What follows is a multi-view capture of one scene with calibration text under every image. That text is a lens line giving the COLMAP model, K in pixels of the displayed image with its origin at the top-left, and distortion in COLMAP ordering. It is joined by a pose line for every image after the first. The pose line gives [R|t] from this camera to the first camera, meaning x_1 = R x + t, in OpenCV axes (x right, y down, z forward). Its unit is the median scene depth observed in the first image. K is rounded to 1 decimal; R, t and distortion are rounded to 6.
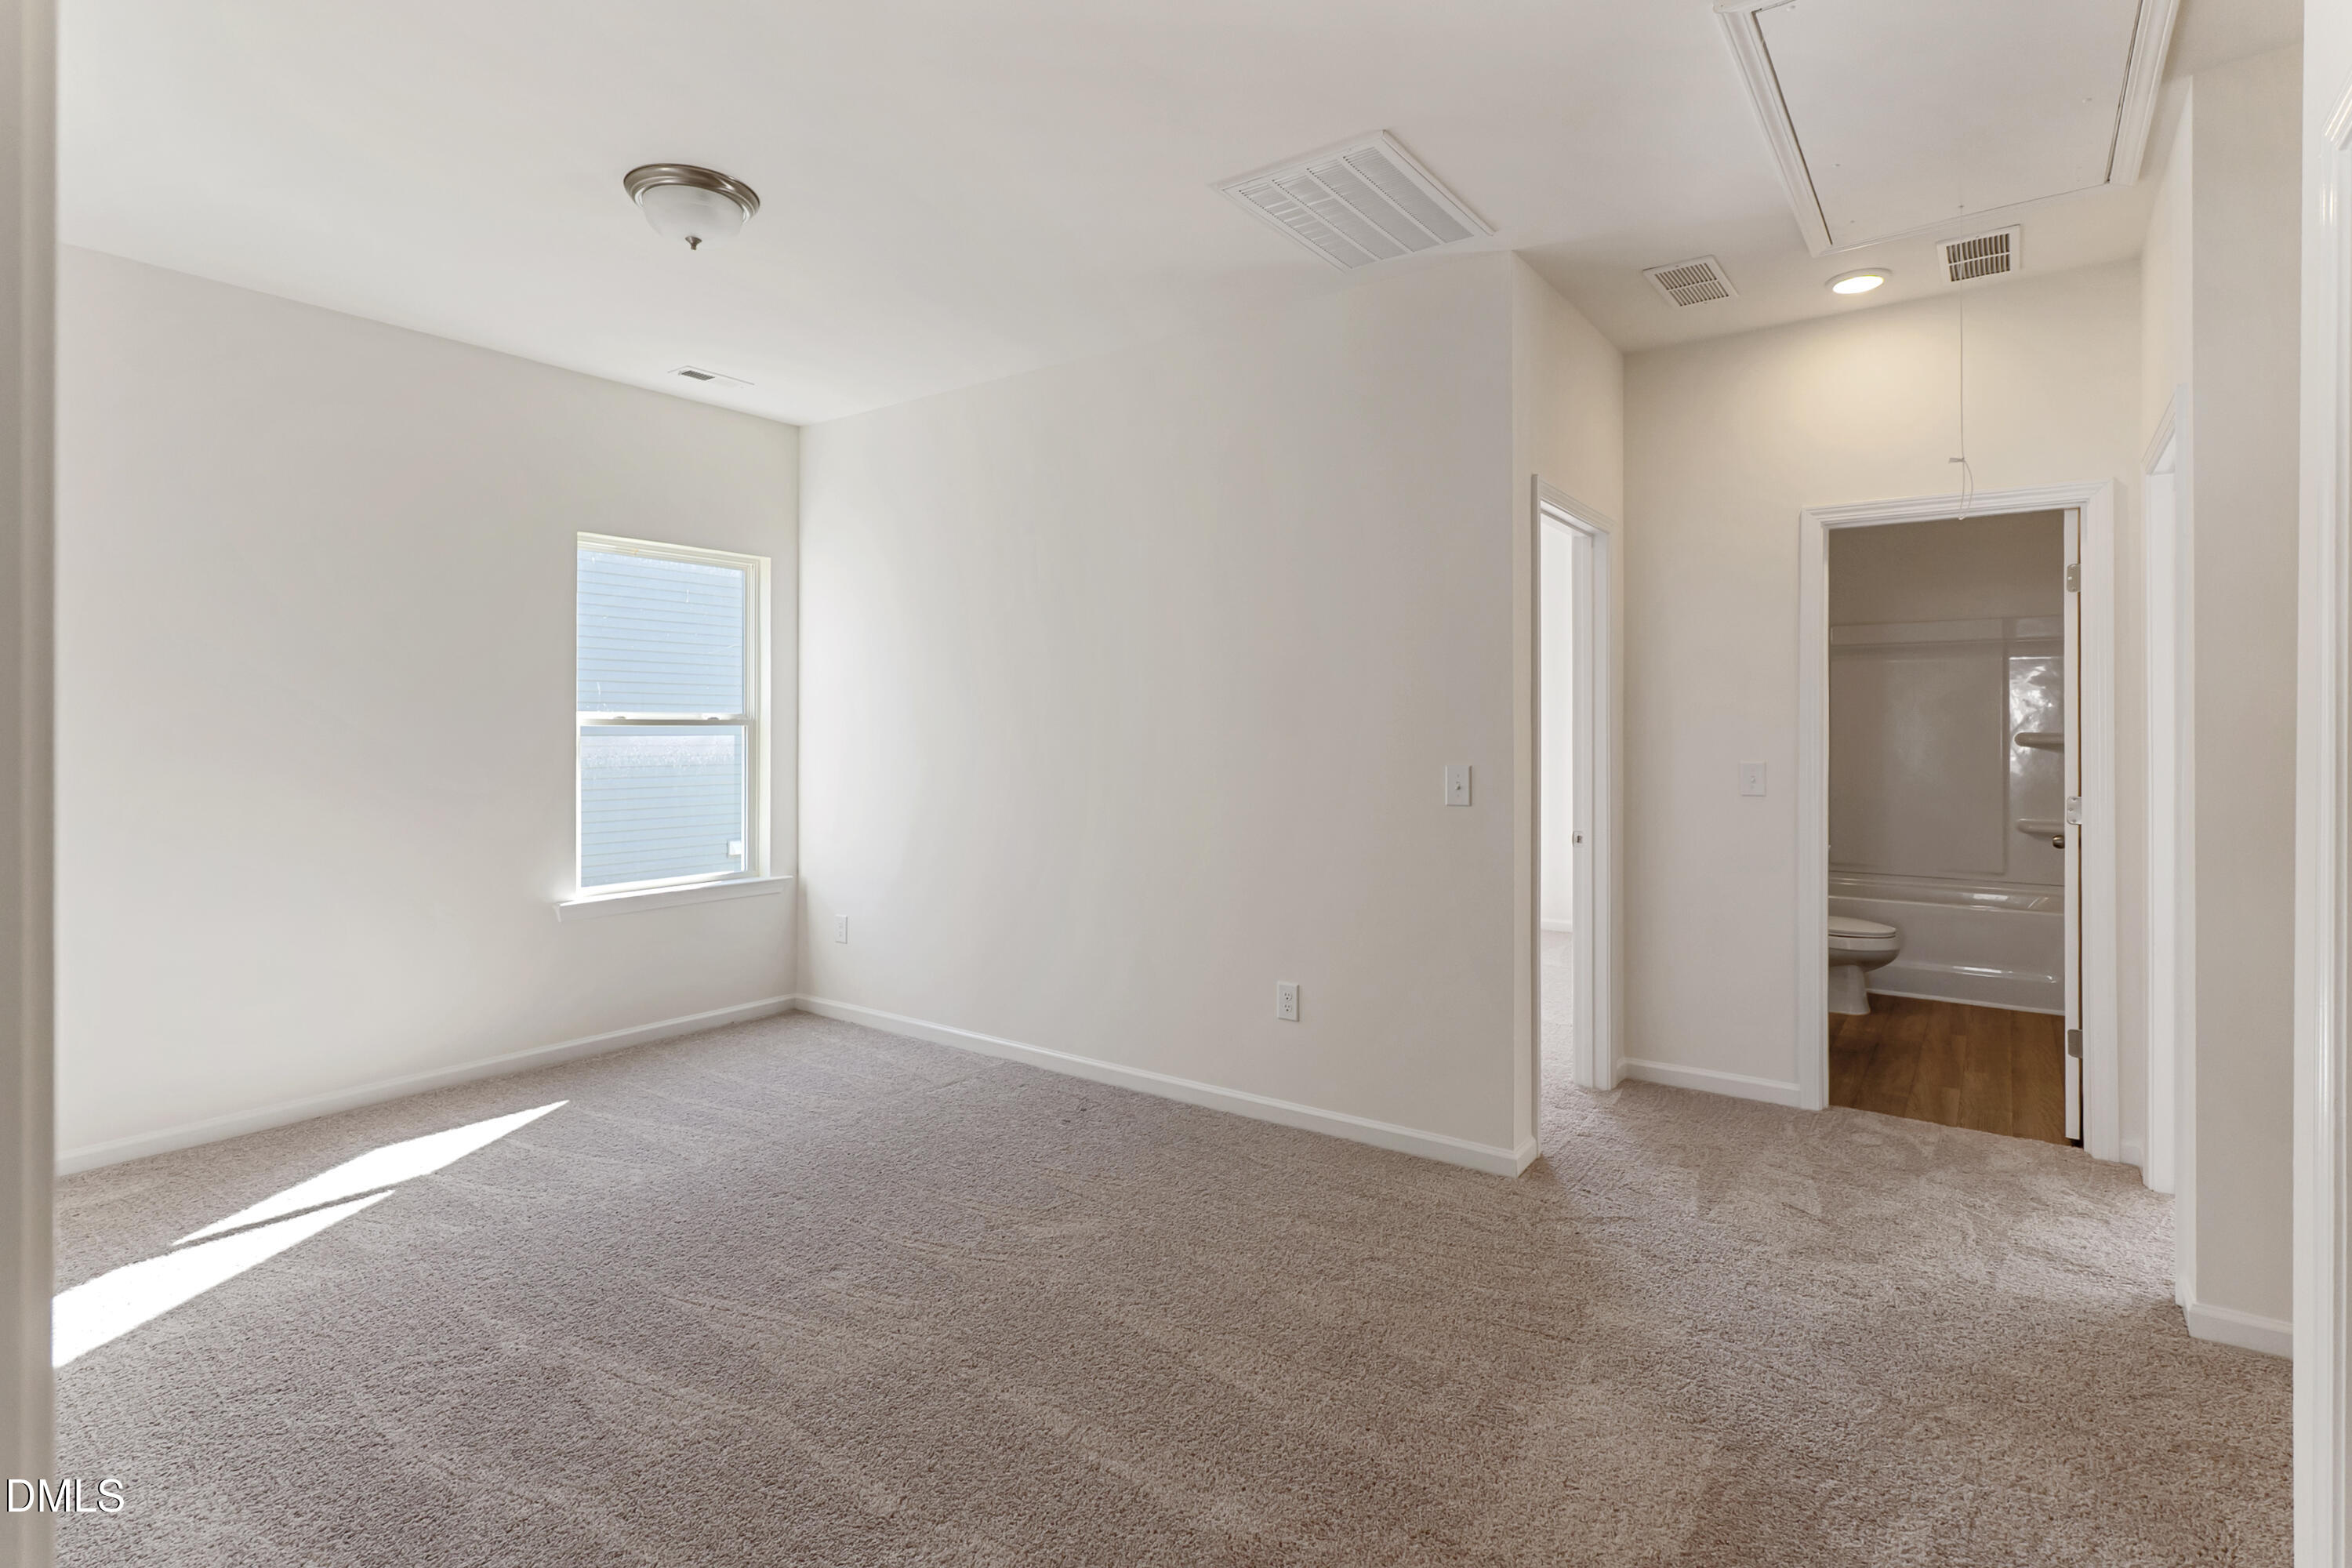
lens RADIAL K [[1167.8, 0, 1154.0], [0, 1167.8, 737.1], [0, 0, 1]] dist [0.000348, -0.001603]
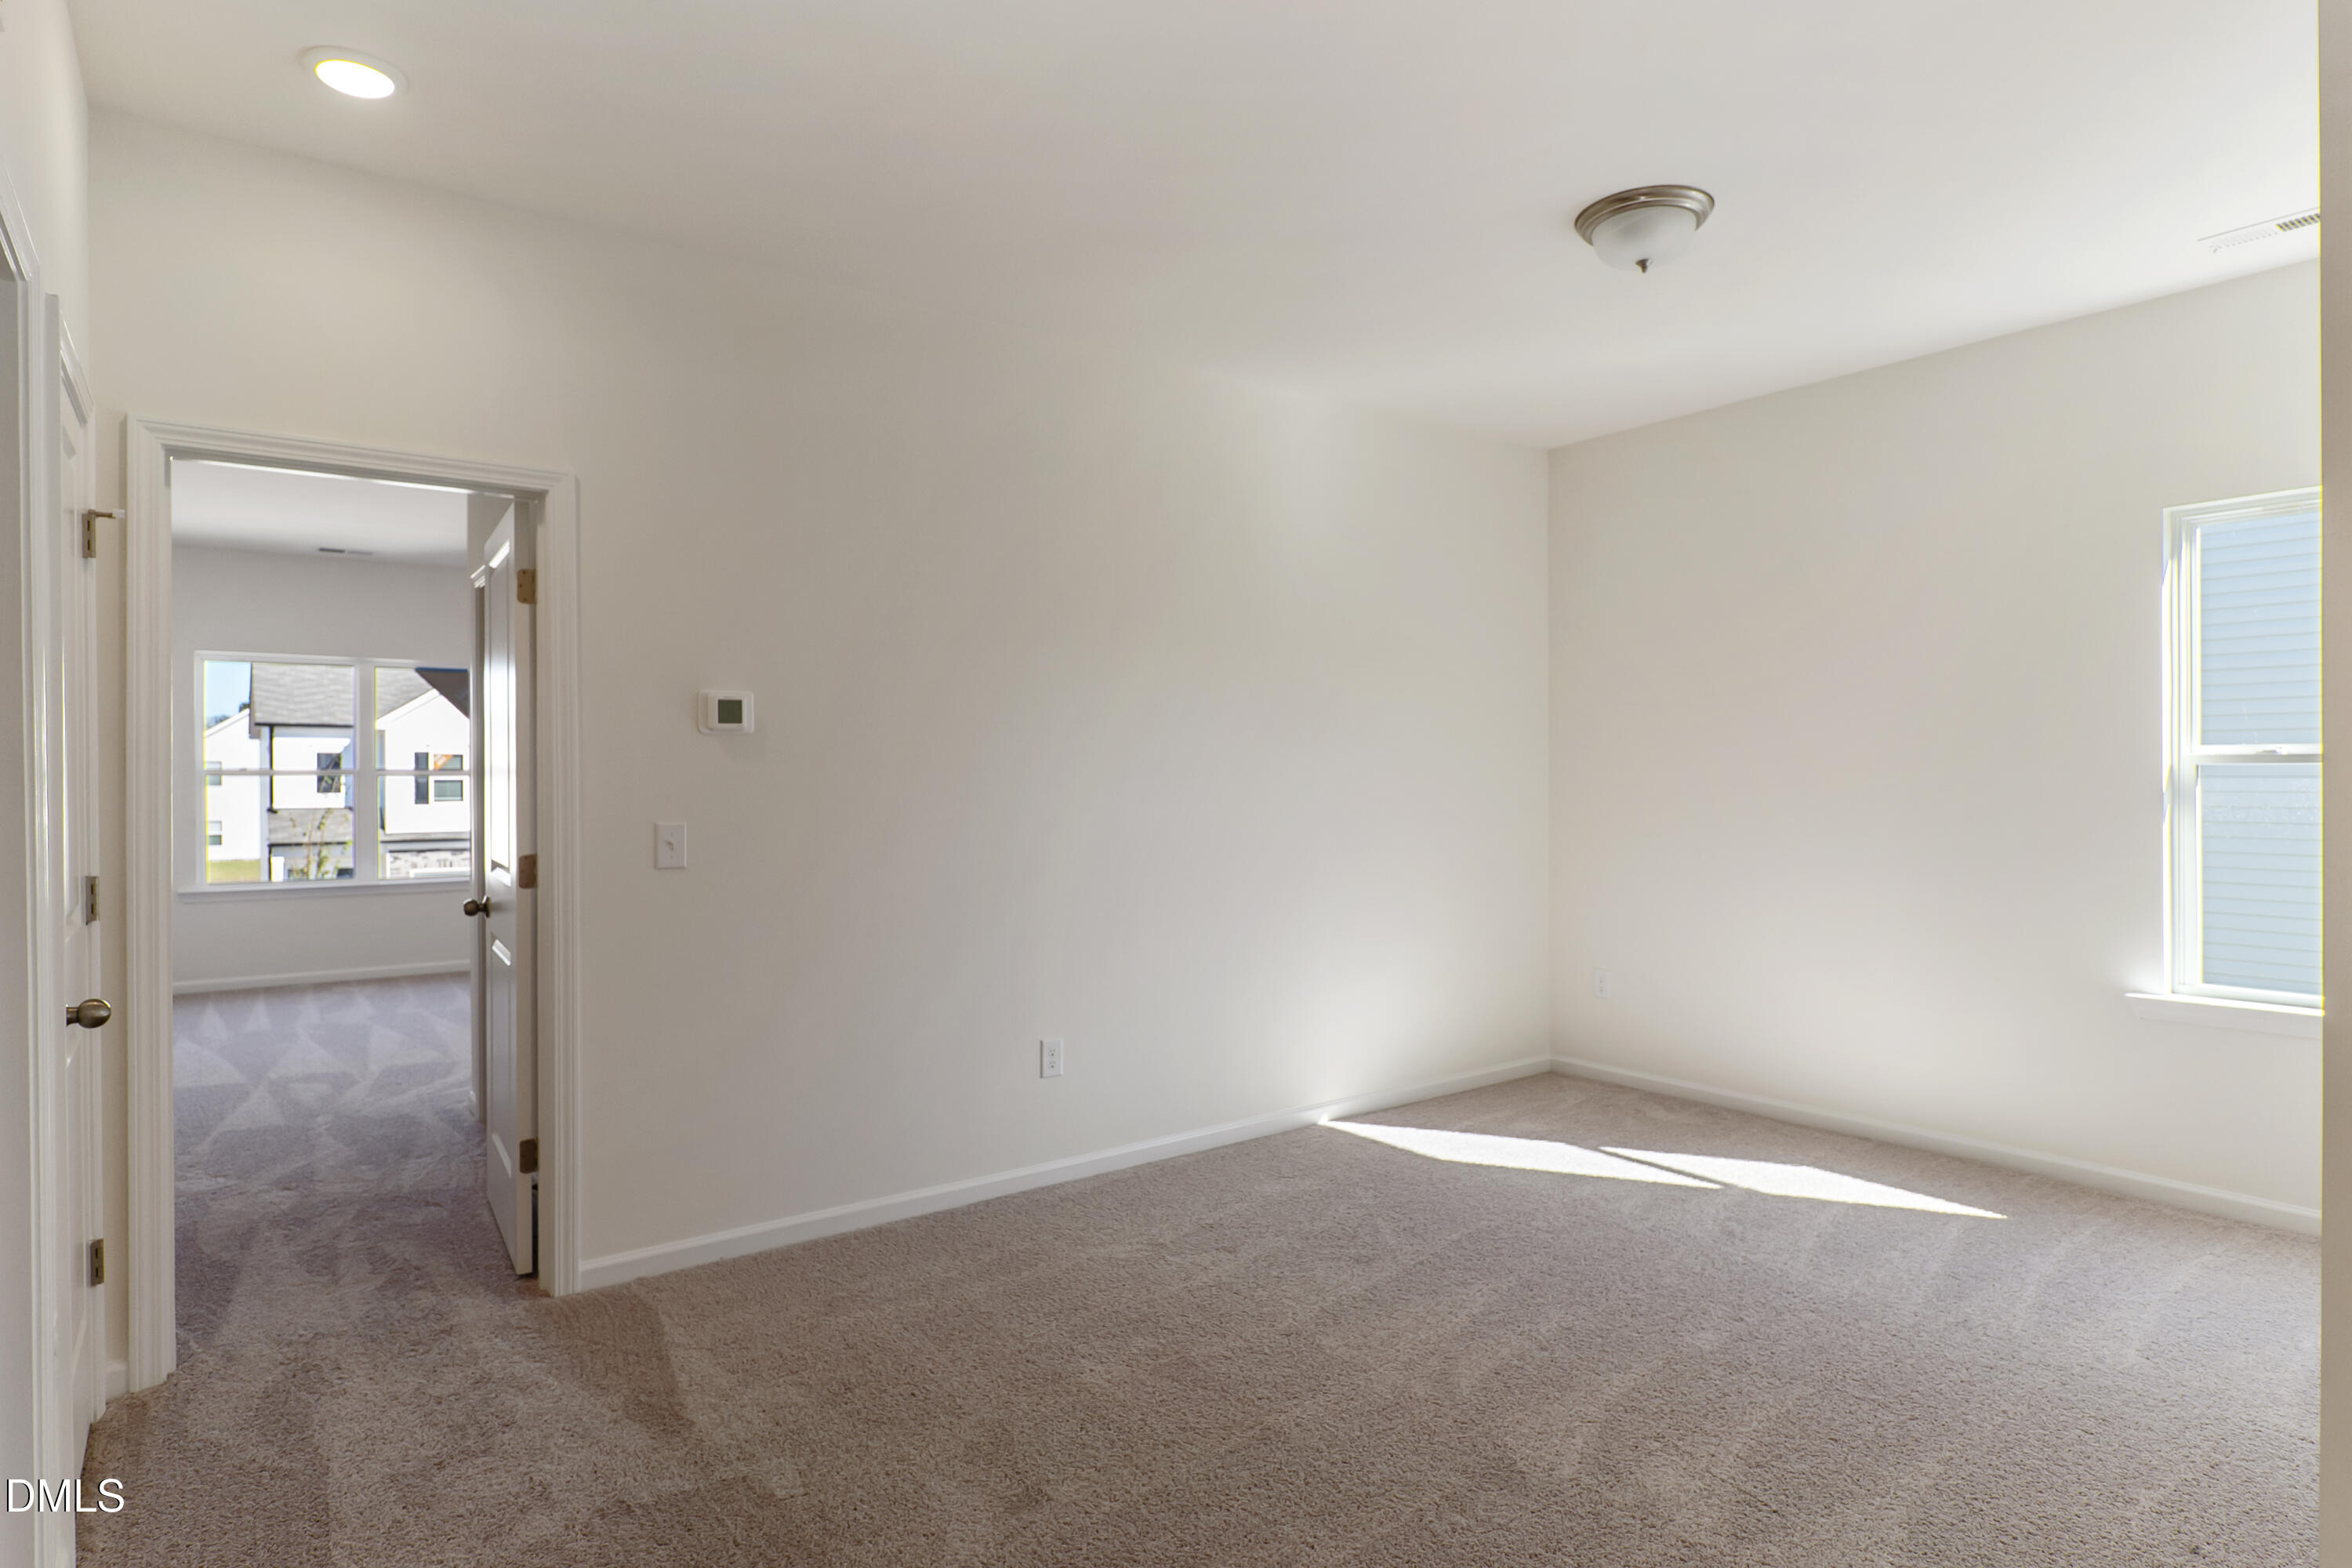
lens RADIAL K [[1305.7, 0, 1172.3], [0, 1305.7, 783.4], [0, 0, 1]] dist [-0.004109, -0.000981]
pose [[-0.304640, 0.009676, -0.952419, 0.673580], [0.000193, 0.999949, 0.010097, -0.008374], [0.952468, 0.002892, -0.304626, 0.855590]]
